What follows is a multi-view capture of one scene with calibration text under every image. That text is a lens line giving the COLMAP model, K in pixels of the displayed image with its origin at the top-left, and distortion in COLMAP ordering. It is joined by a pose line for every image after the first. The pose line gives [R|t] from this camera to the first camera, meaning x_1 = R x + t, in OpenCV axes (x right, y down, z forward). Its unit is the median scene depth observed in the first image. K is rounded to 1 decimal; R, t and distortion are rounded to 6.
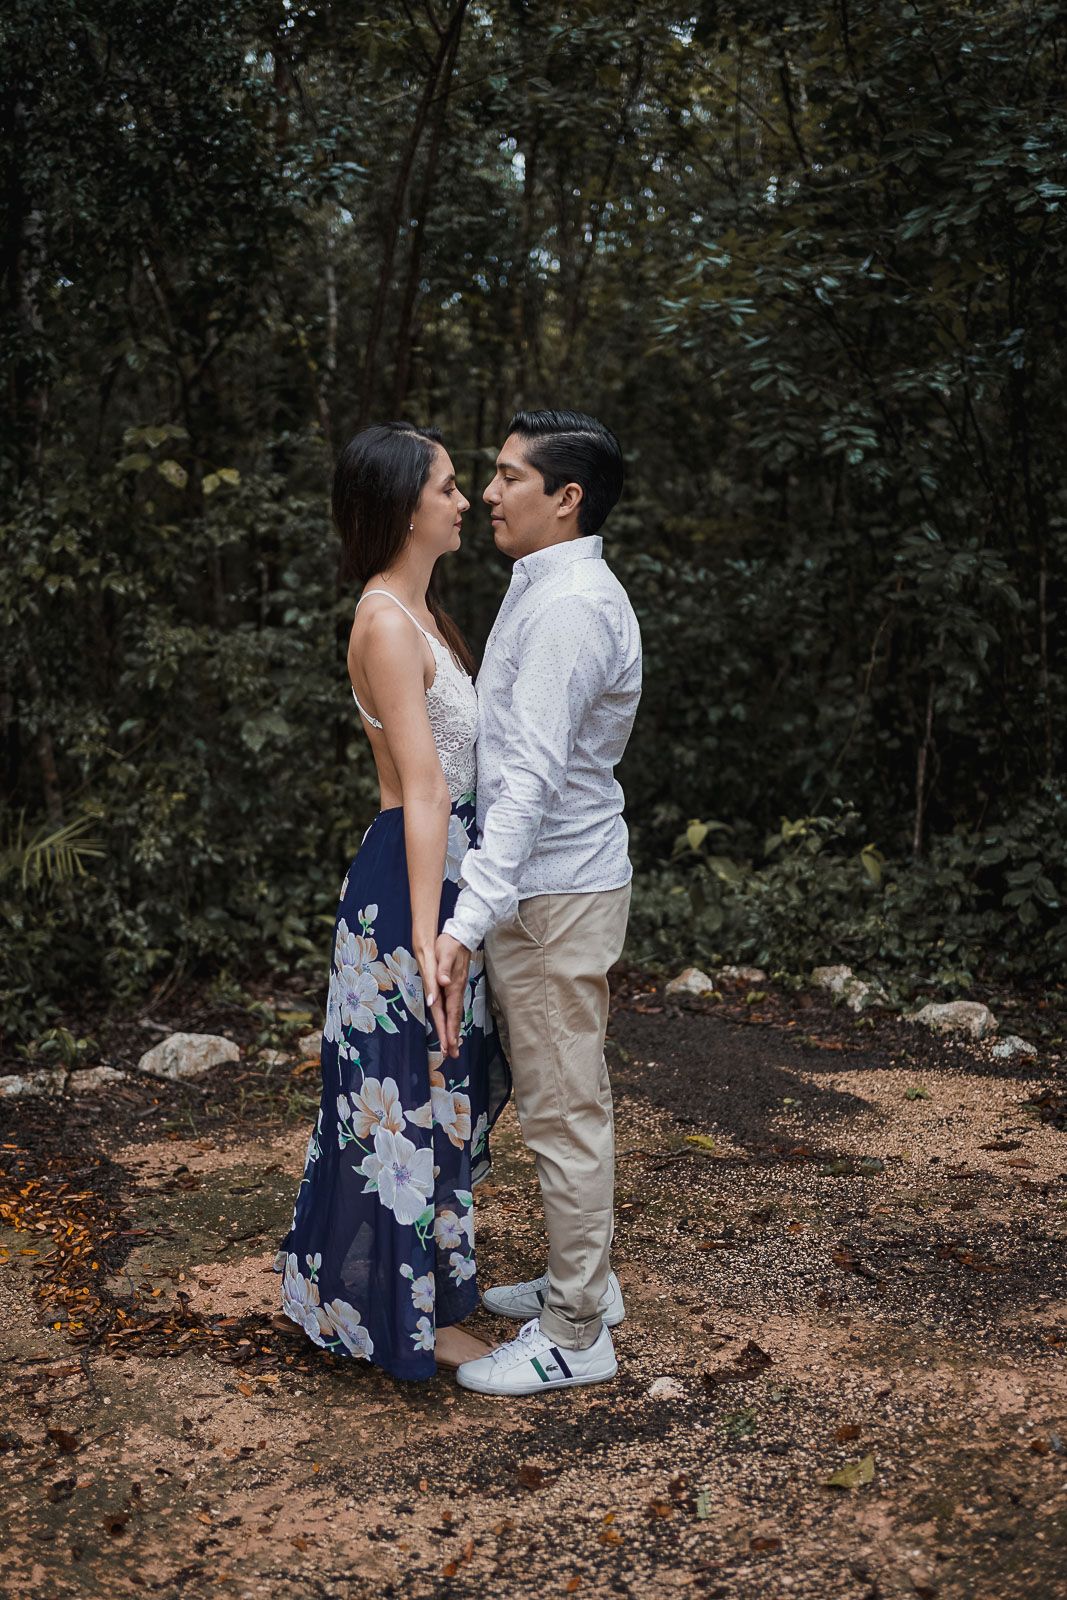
lens RADIAL K [[1664.0, 0, 531.4], [0, 1664.0, 818.1], [0, 0, 1]] dist [-0.011389, 0.027936]
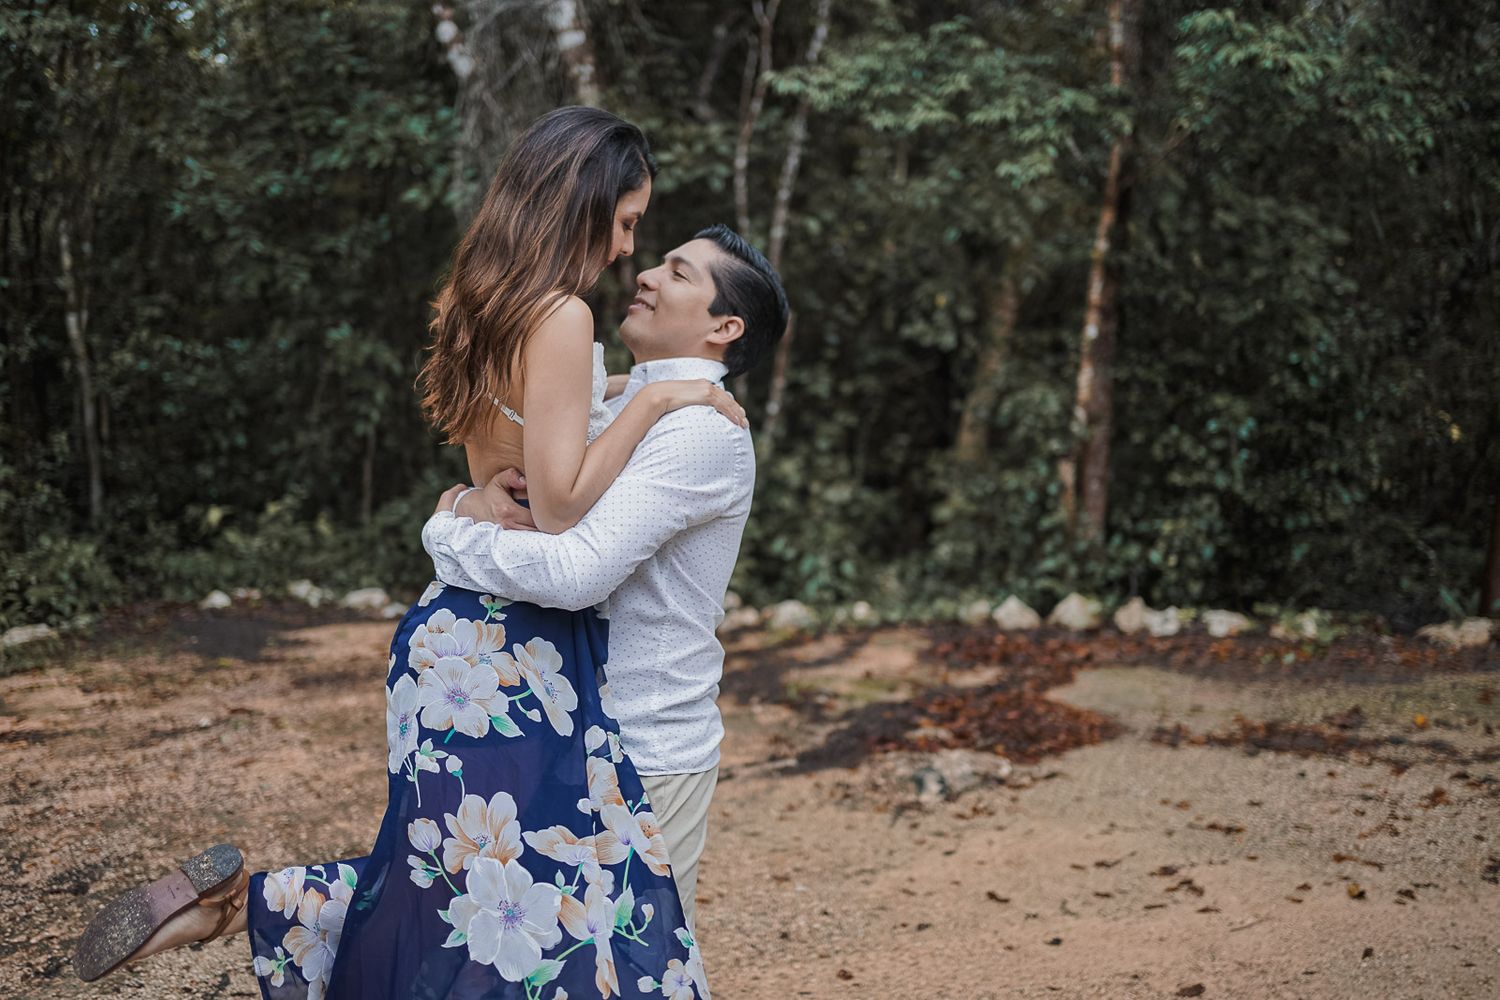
lens RADIAL K [[1560.0, 0, 712.5], [0, 1560.0, 493.9], [0, 0, 1]] dist [-0.011389, 0.027936]
pose [[0.918803, -0.057960, 0.390438, -0.067062], [0.069128, 0.997501, -0.014600, 0.063328], [-0.388616, 0.040405, 0.920513, -0.849901]]
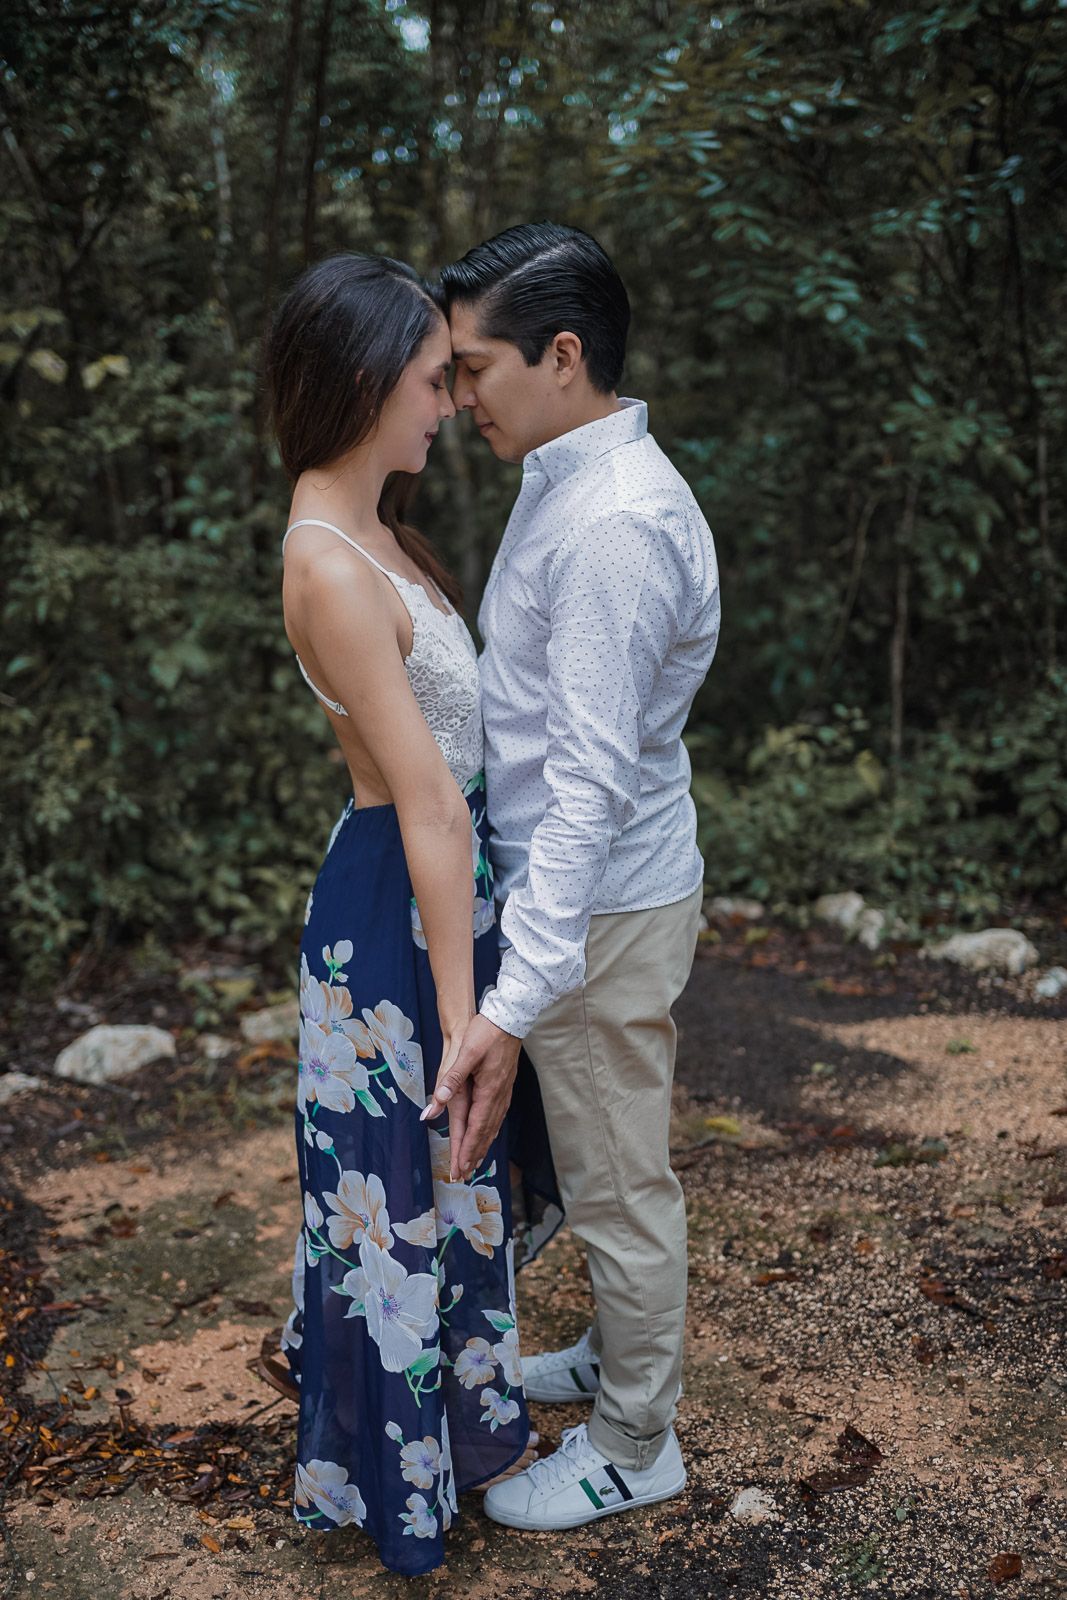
lens RADIAL K [[1667.6, 0, 536.8], [0, 1667.6, 820.1], [0, 0, 1]] dist [0.003544, -0.002837]
pose [[0.997301, -0.056815, 0.046502, -0.024650], [0.053805, 0.996524, 0.063608, -0.020903], [-0.049954, -0.060934, 0.996891, 0.155501]]
